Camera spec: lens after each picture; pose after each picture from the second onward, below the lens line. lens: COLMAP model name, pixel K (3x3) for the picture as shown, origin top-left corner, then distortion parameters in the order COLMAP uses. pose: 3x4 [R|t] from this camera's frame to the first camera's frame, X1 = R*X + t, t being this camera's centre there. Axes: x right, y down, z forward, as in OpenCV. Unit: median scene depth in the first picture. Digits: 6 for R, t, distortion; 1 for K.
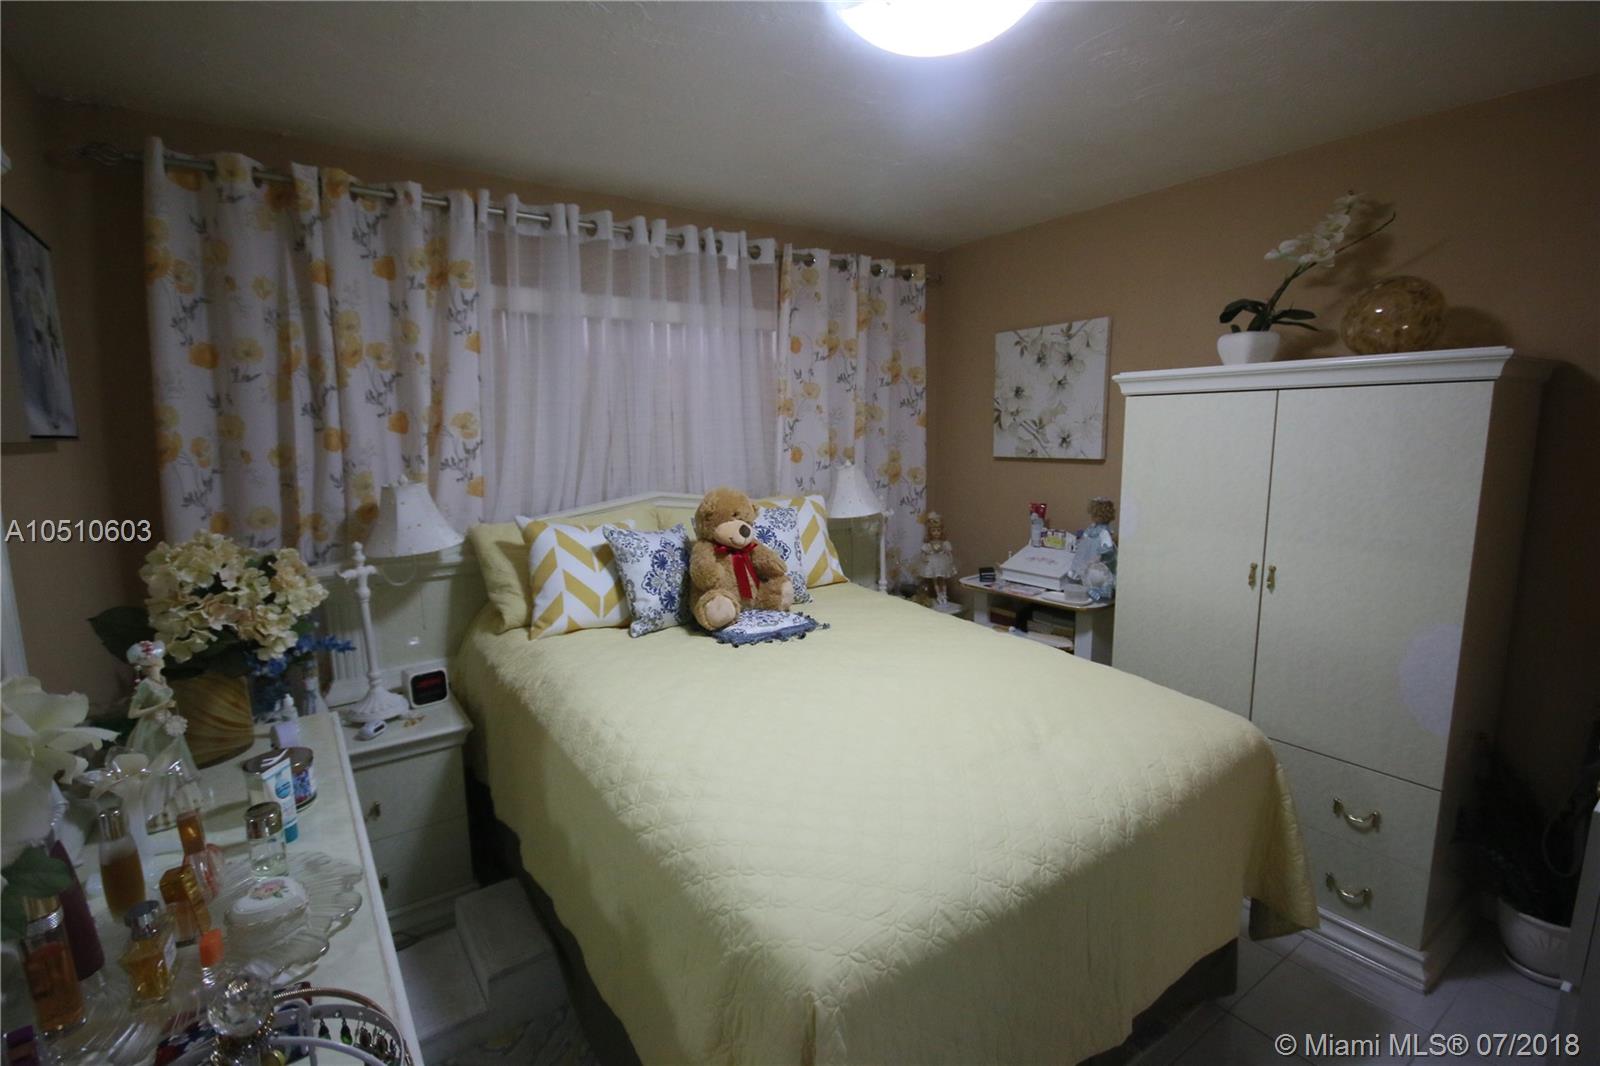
lens RADIAL K [[726.5, 0, 800.5], [0, 726.5, 528.9], [0, 0, 1]] dist [0.003102, -0.005872]
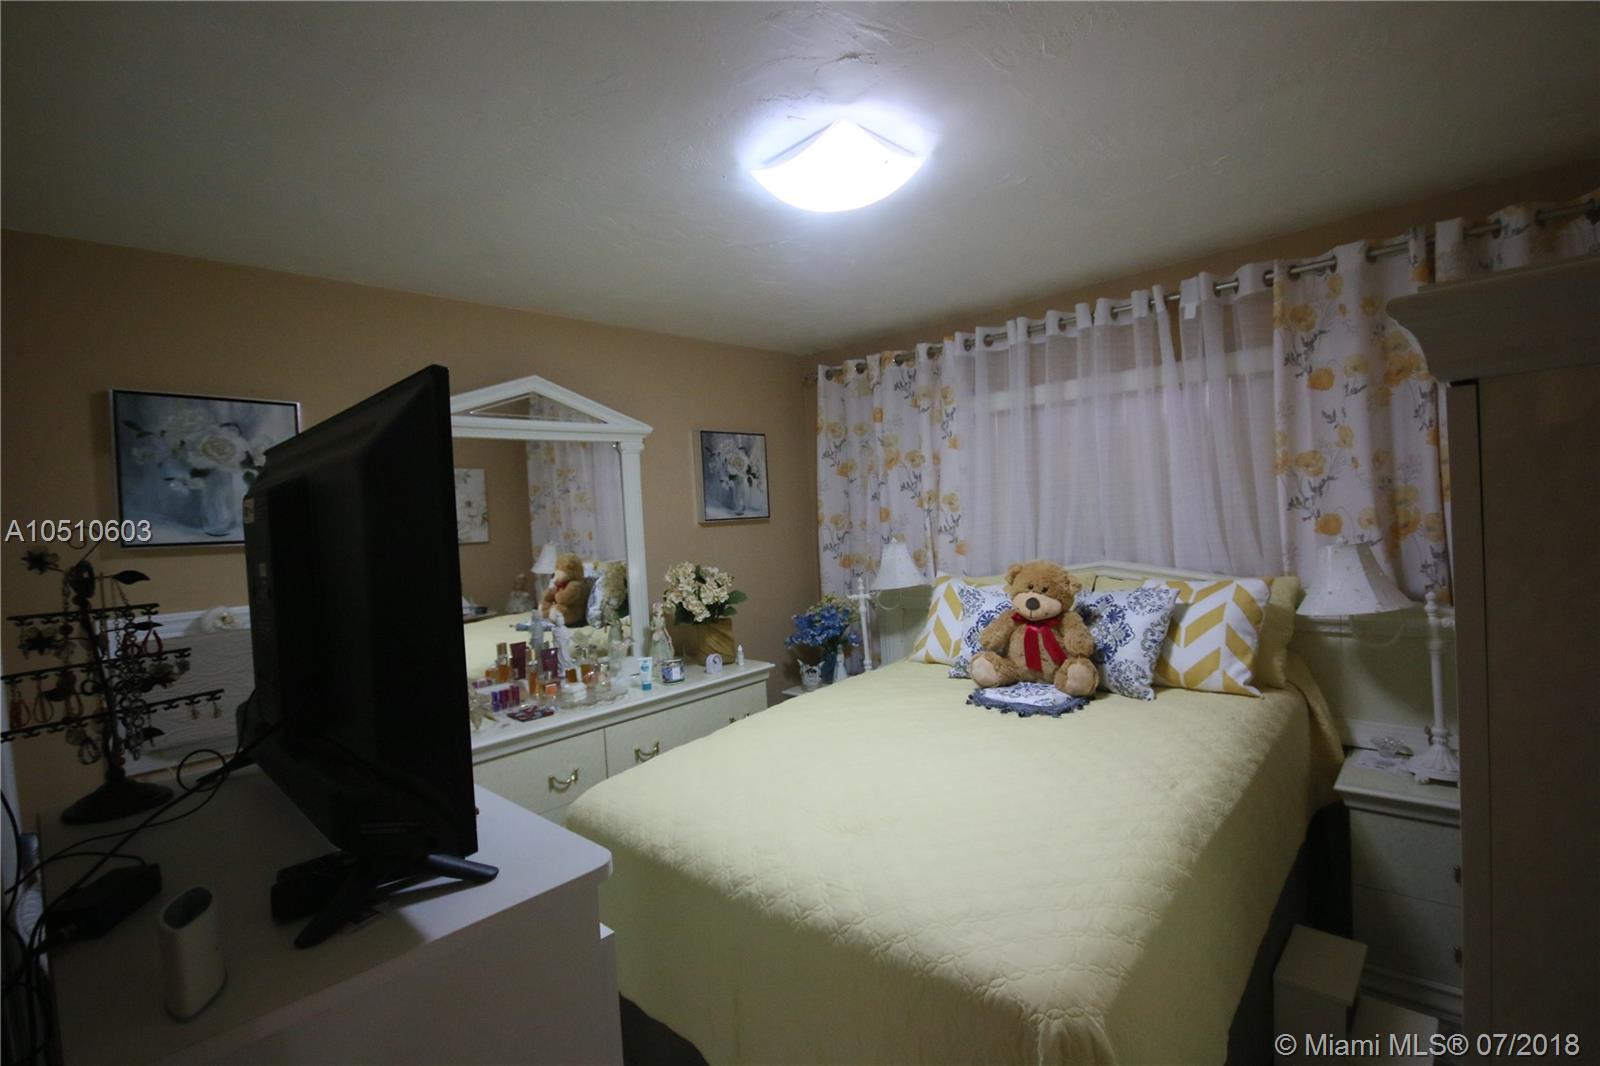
lens RADIAL K [[726.5, 0, 797.8], [0, 726.5, 529.1], [0, 0, 1]] dist [0.003102, -0.005872]
pose [[0.210227, 0.023361, -0.977374, 0.892378], [-0.084813, 0.996381, 0.005572, -0.082803], [0.973967, 0.081722, 0.211447, 0.473202]]
